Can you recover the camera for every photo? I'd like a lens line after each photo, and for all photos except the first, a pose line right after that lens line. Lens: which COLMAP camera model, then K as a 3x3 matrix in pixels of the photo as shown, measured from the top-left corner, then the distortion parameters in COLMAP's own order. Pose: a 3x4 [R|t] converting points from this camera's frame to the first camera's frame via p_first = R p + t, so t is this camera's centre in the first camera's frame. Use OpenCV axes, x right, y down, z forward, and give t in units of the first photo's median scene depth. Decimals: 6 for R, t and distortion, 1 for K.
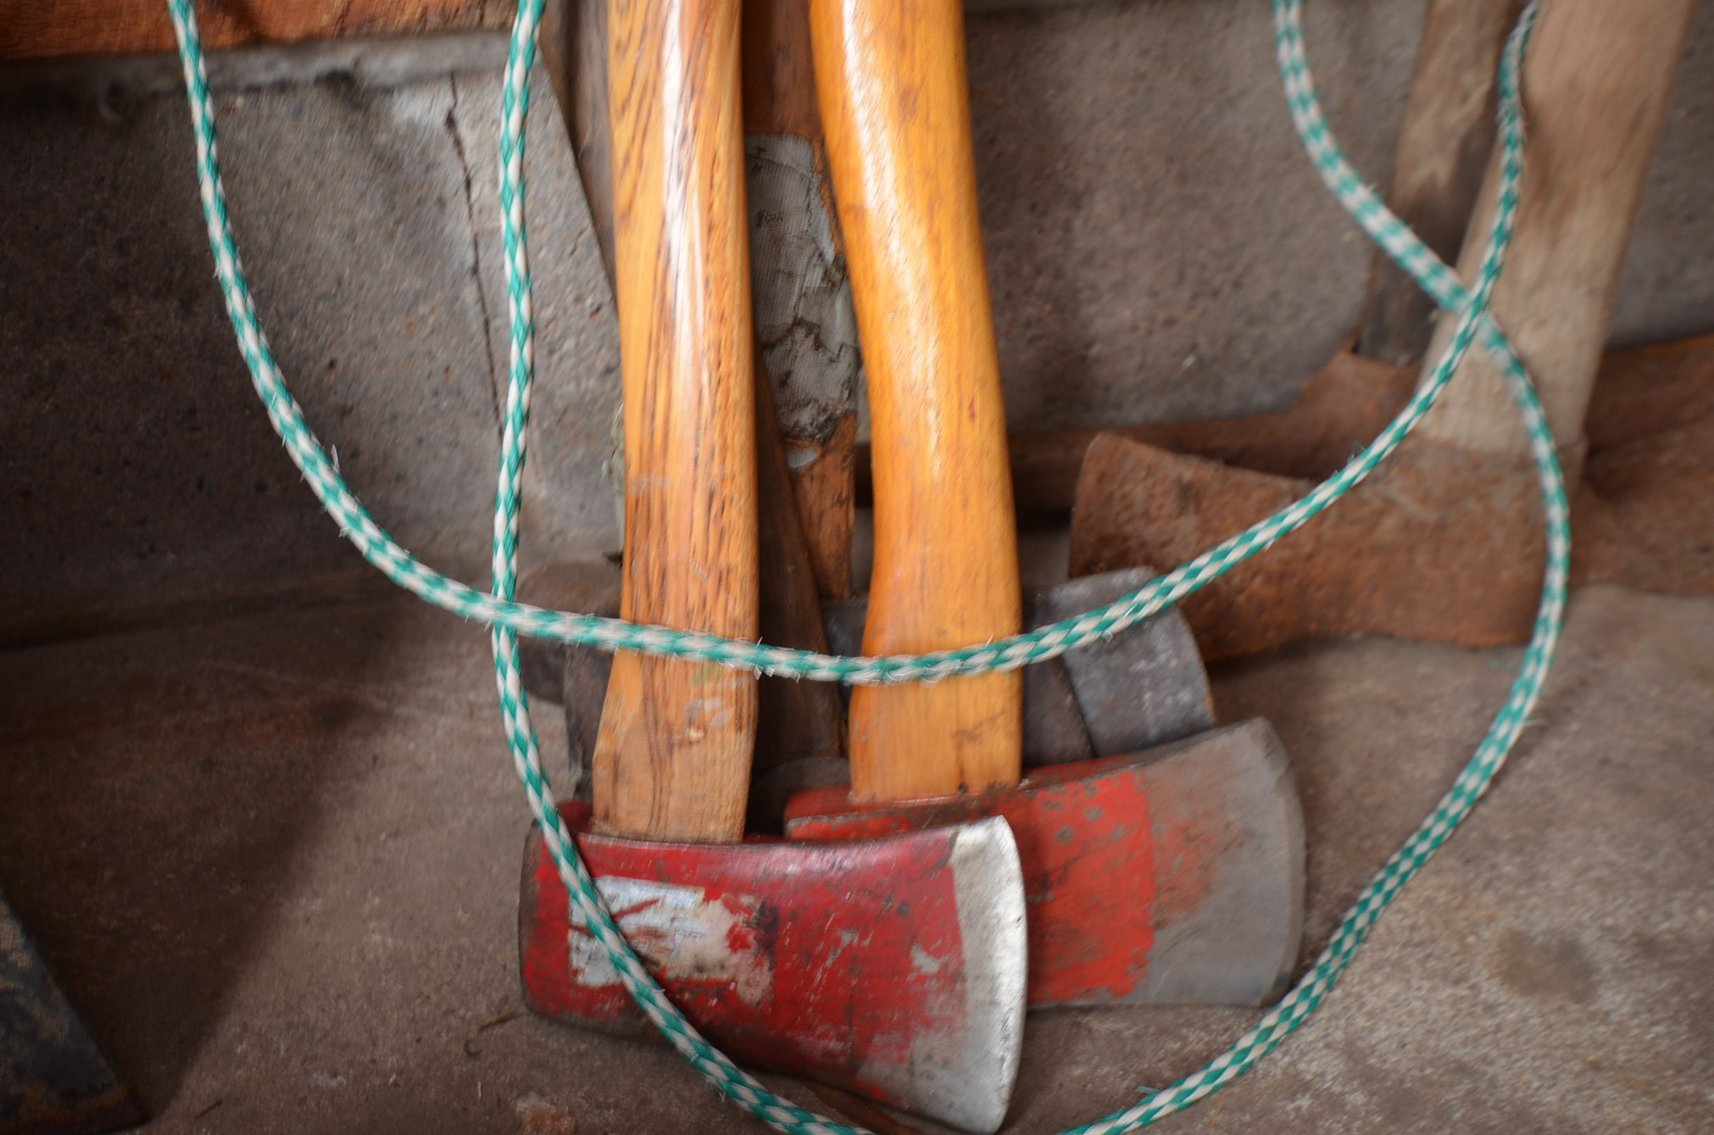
lens RADIAL K [[1719.9, 0, 856.1], [0, 1719.9, 573.7], [0, 0, 1]] dist [0.042646, 0.000000]
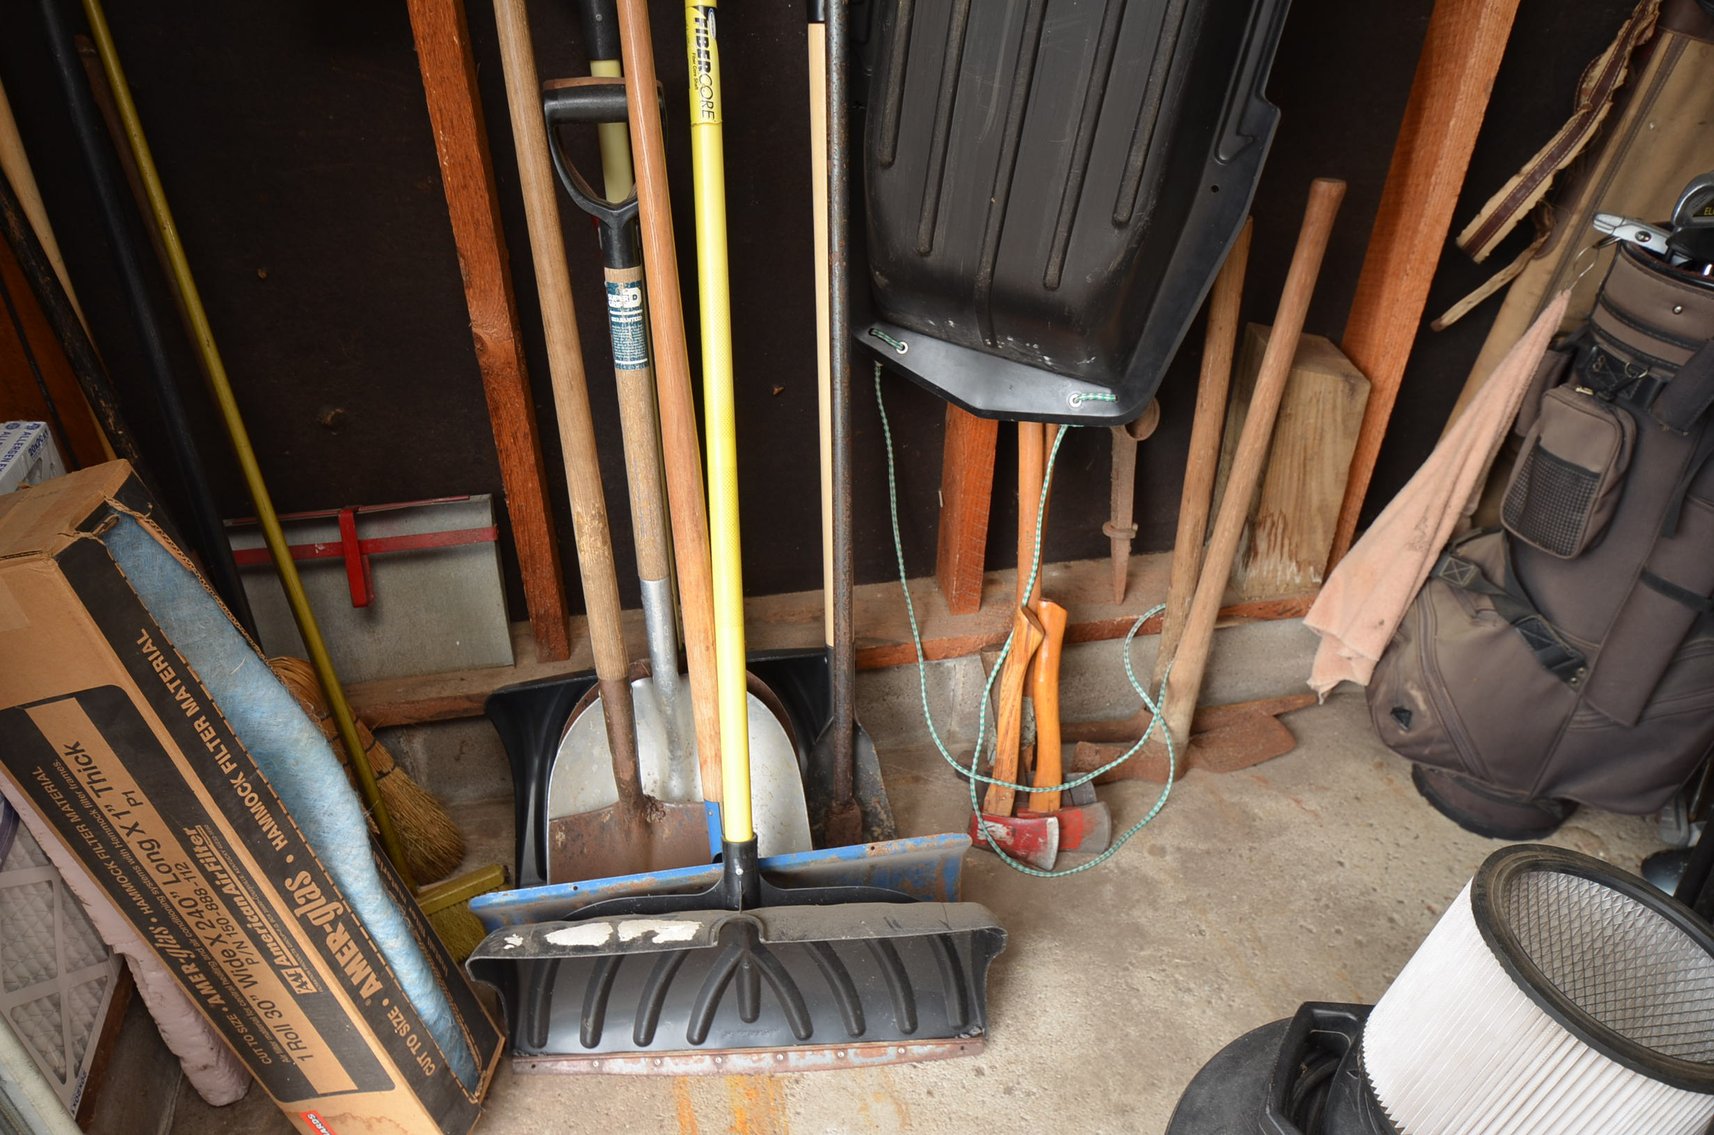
lens RADIAL K [[1249.9, 0, 866.4], [0, 1249.9, 581.2], [0, 0, 1]] dist [0.021170, 0.009072]
pose [[0.995298, 0.069281, -0.067692, -0.313072], [-0.068218, 0.997510, 0.017895, -0.665858], [0.068763, -0.013193, 0.997546, -3.165385]]
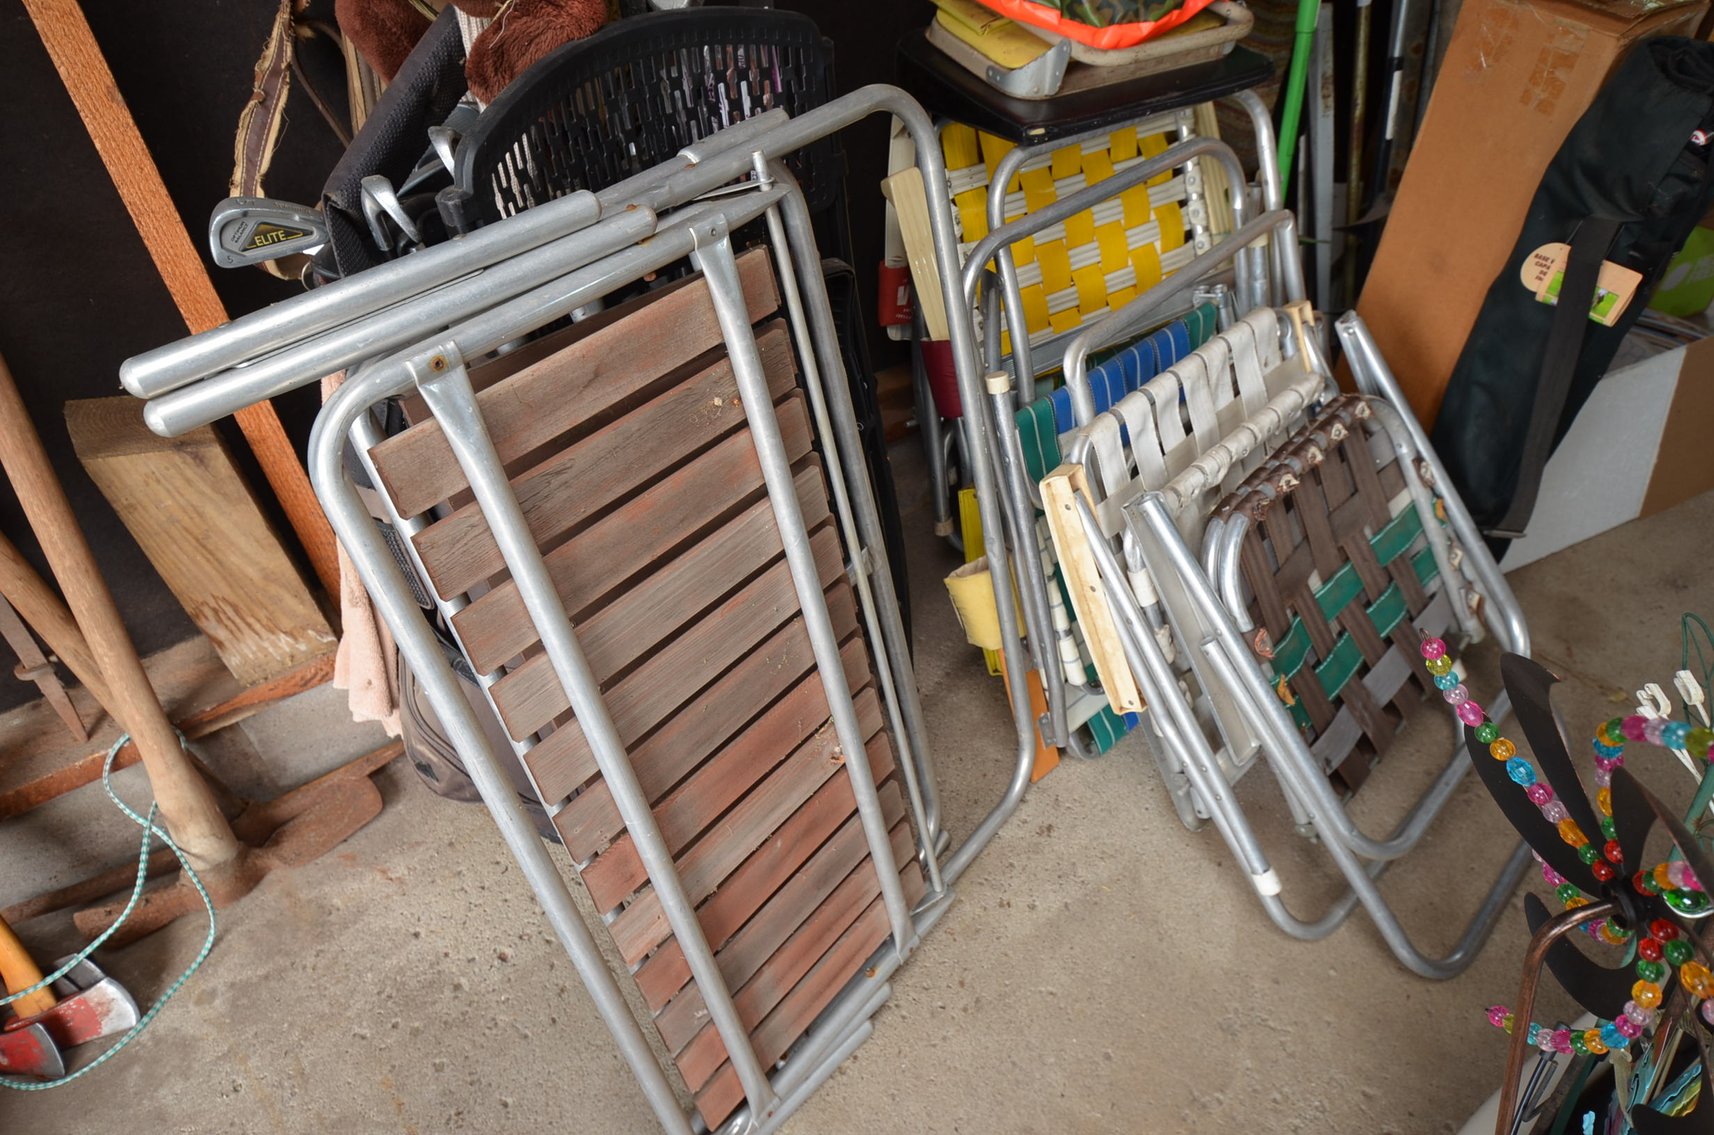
lens RADIAL K [[1073.9, 0, 870.3], [0, 1073.9, 574.1], [0, 0, 1]] dist [0.018147, -0.024584]
pose [[0.955650, -0.221481, 0.194111, 2.009982], [0.195420, 0.969991, 0.144670, -1.063373], [-0.220328, -0.100321, 0.970253, -2.347016]]
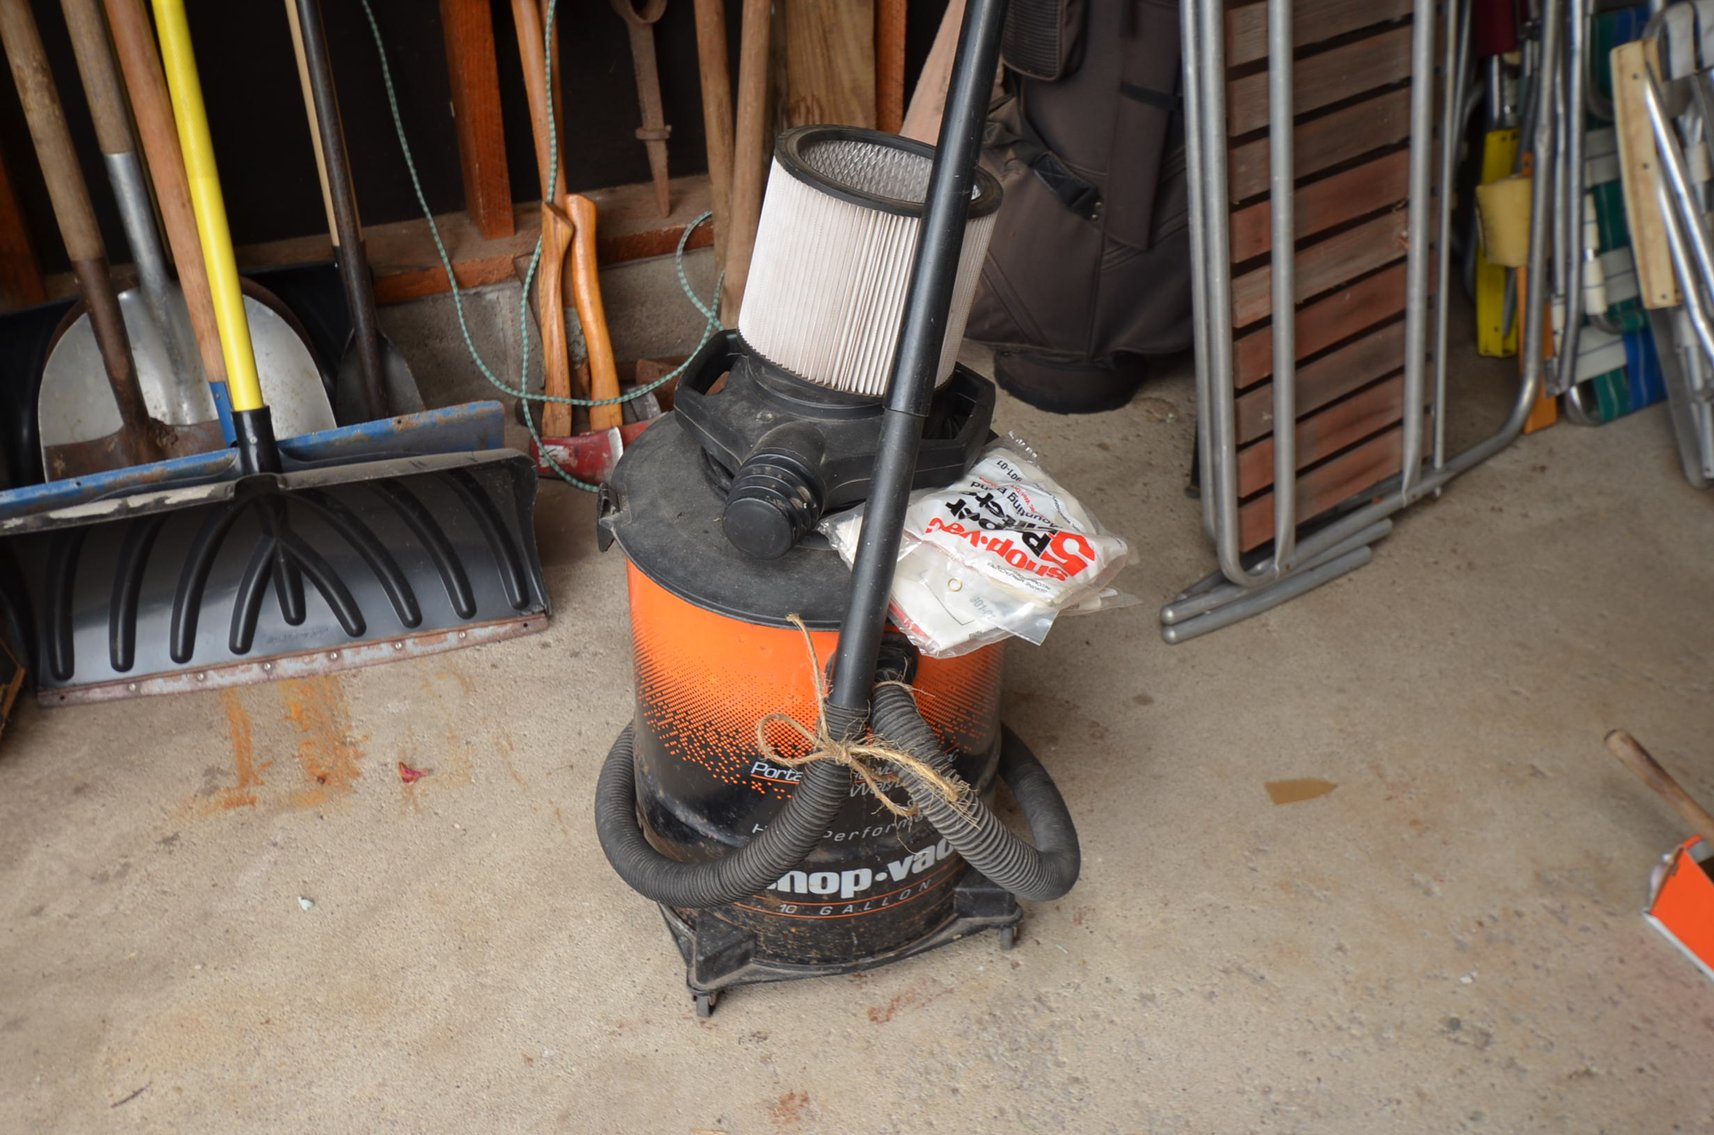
lens RADIAL K [[1719.9, 0, 852.6], [0, 1719.9, 581.2], [0, 0, 1]] dist [0.042646, 0.000000]
pose [[0.993021, -0.059504, 0.101824, 0.236239], [0.056290, 0.997830, 0.034153, 0.471926], [-0.103635, -0.028183, 0.994216, -4.491580]]
